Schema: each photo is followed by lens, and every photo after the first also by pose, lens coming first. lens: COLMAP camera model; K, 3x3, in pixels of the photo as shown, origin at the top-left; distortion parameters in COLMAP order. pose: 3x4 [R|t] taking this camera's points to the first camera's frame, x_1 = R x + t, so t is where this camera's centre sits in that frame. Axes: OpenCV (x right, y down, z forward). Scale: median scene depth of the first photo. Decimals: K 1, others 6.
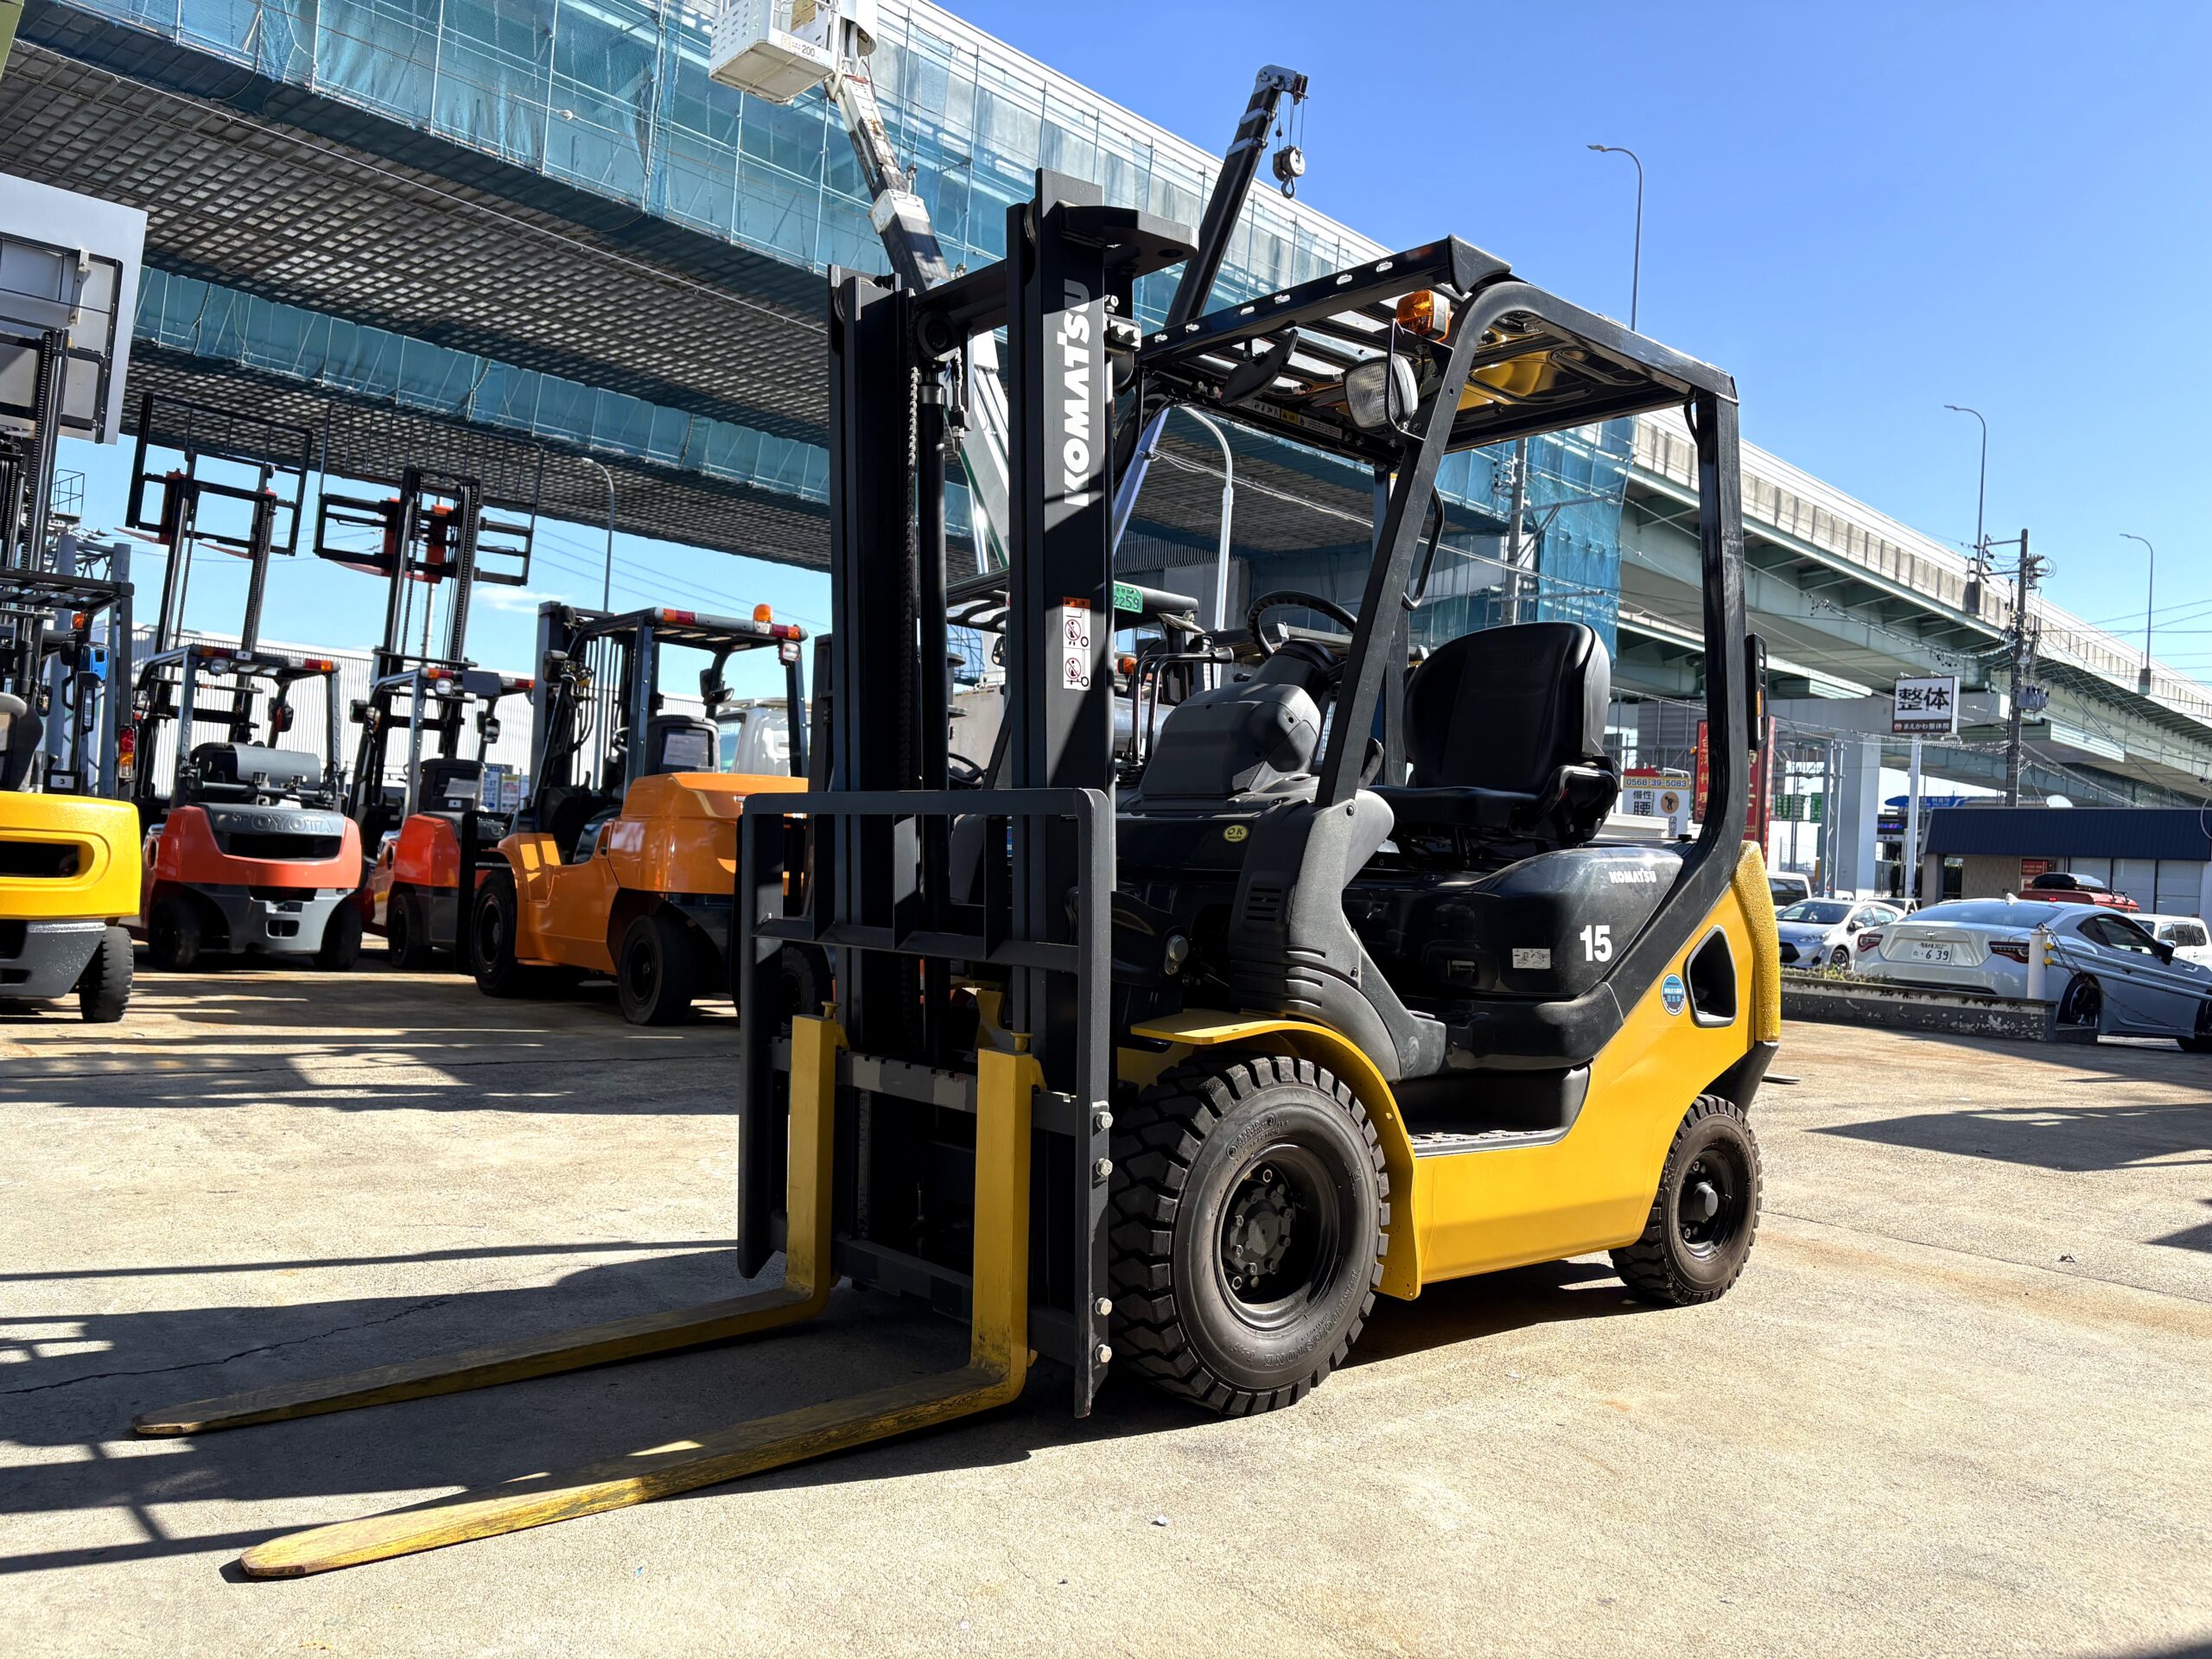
lens RADIAL K [[1695.2, 0, 1098.8], [0, 1695.2, 836.0], [0, 0, 1]] dist [0.066243, -0.082202]
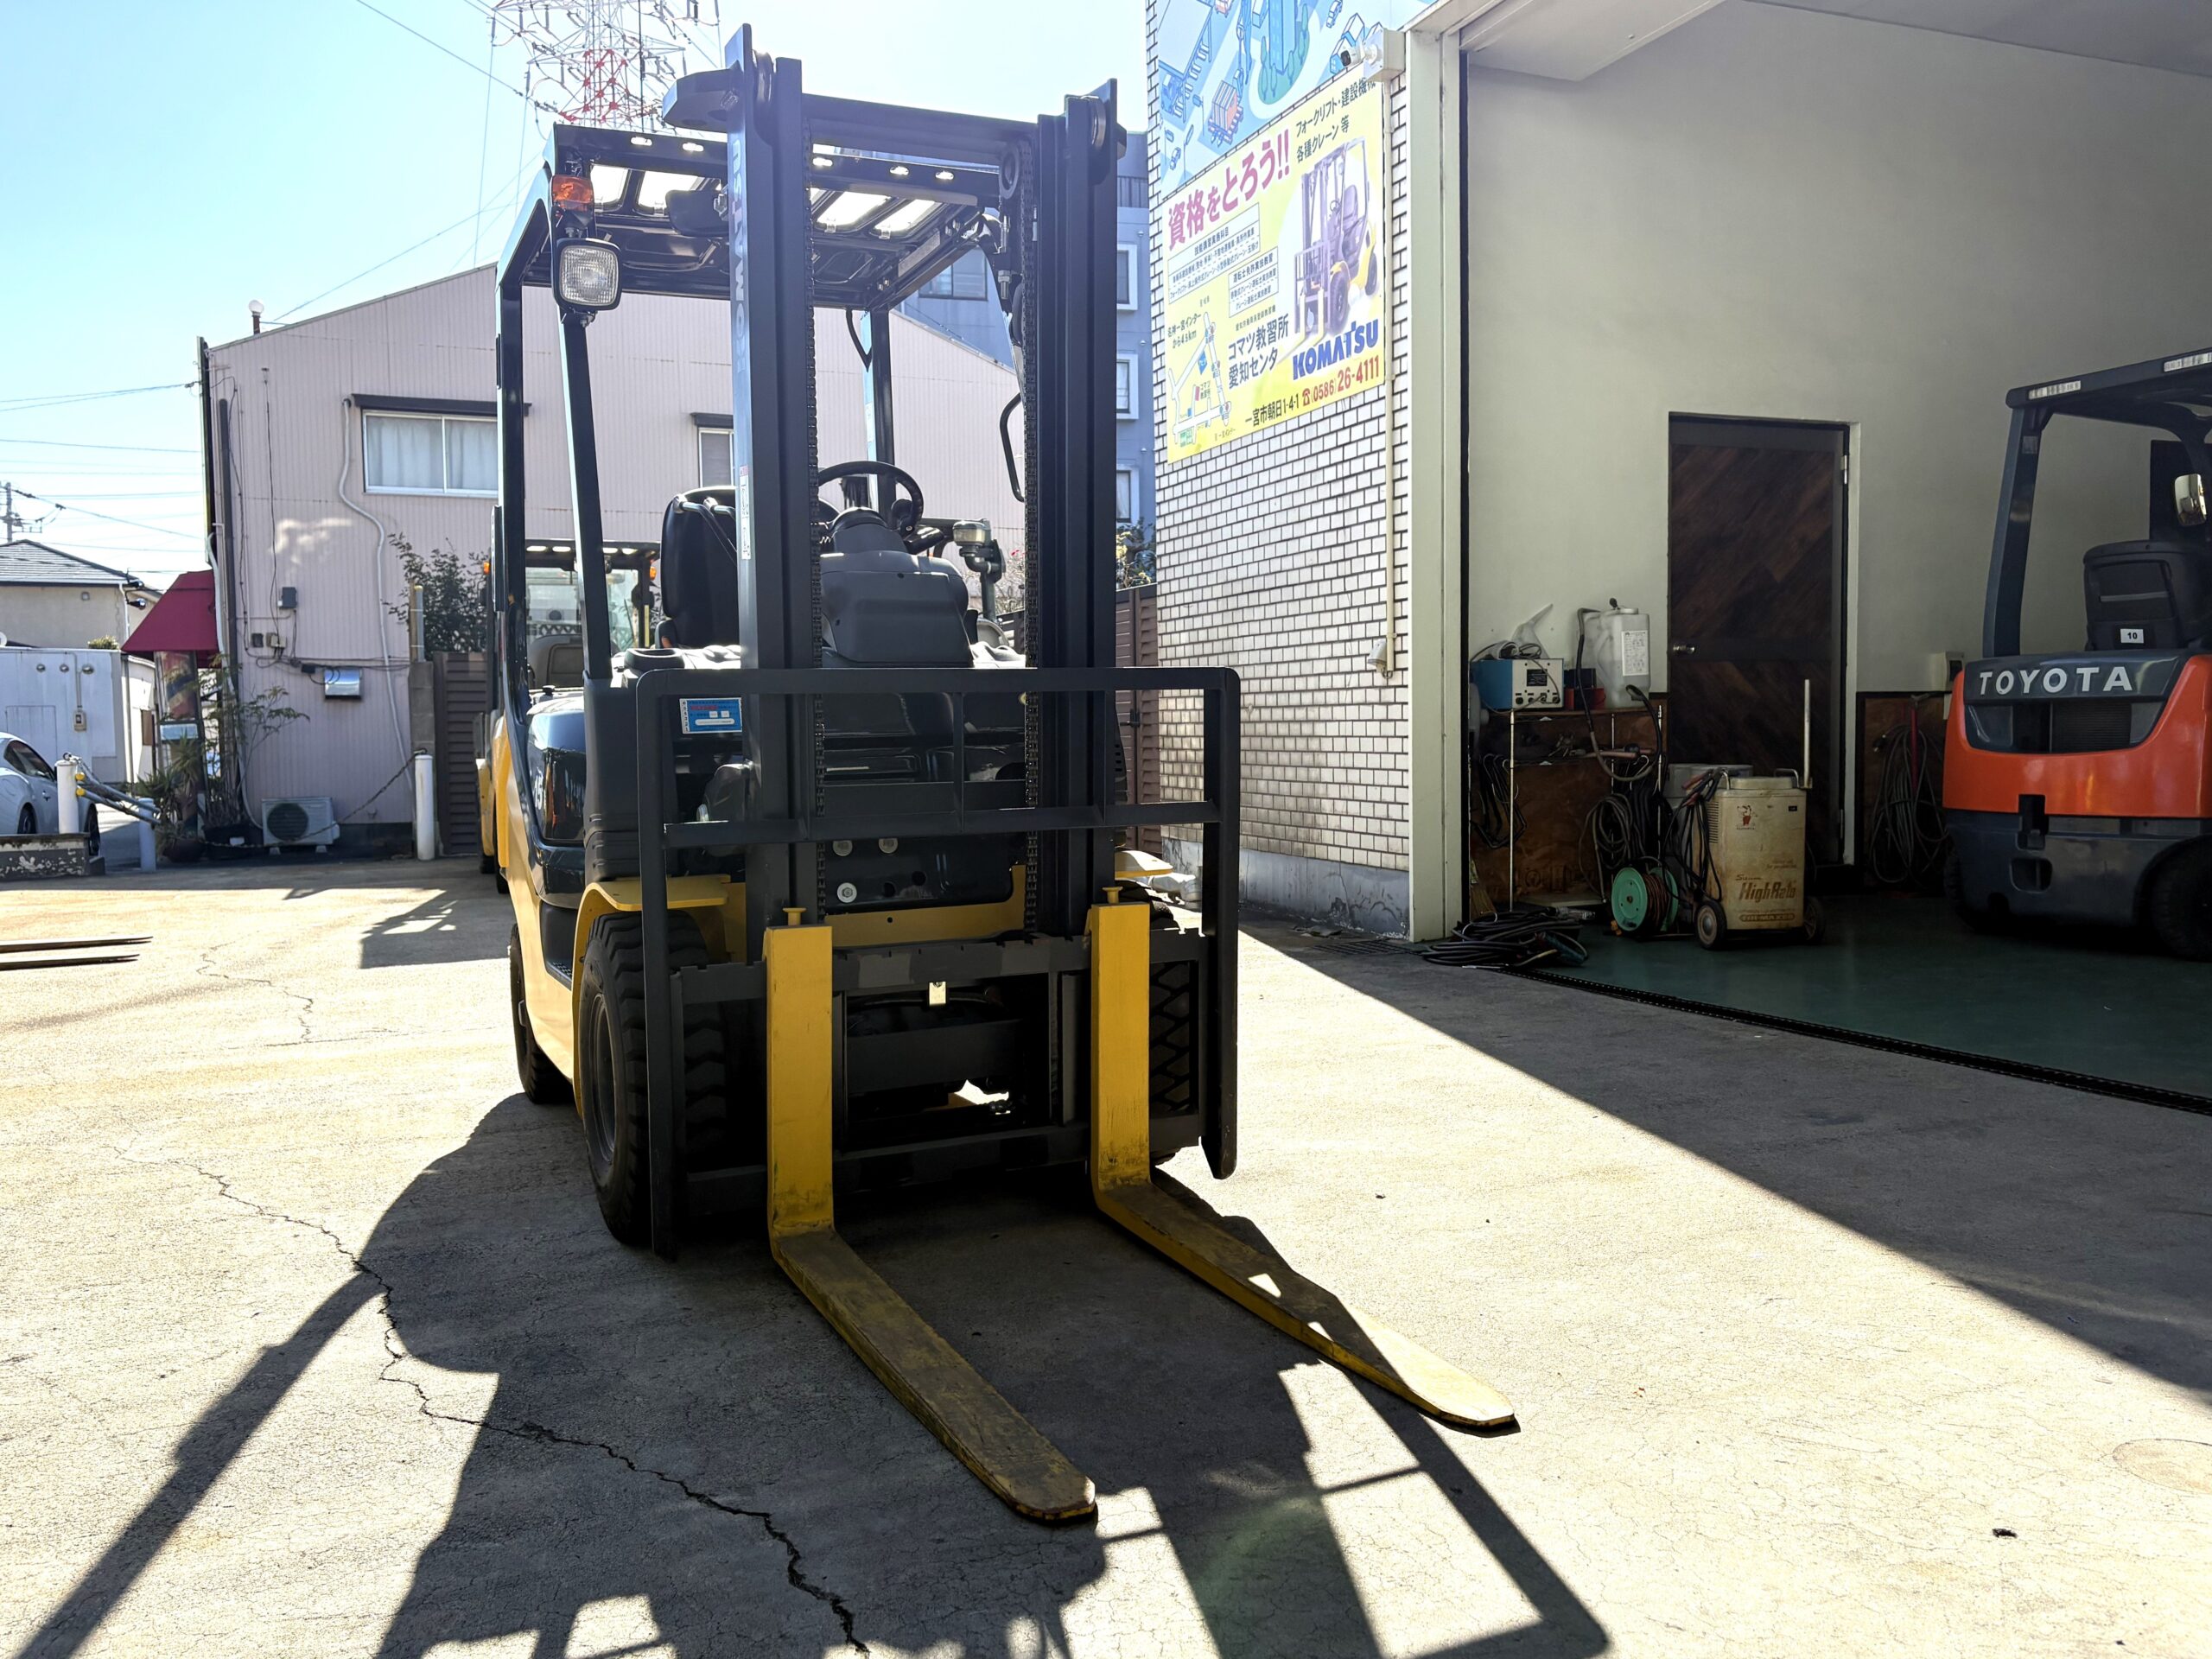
lens RADIAL K [[1695.9, 0, 1108.0], [0, 1695.9, 826.7], [0, 0, 1]] dist [0.046564, -0.025744]
pose [[0.298949, -0.110098, 0.947896, -0.994972], [0.014001, 0.993721, 0.111005, -0.052132], [-0.954166, -0.019913, 0.298614, 0.581589]]
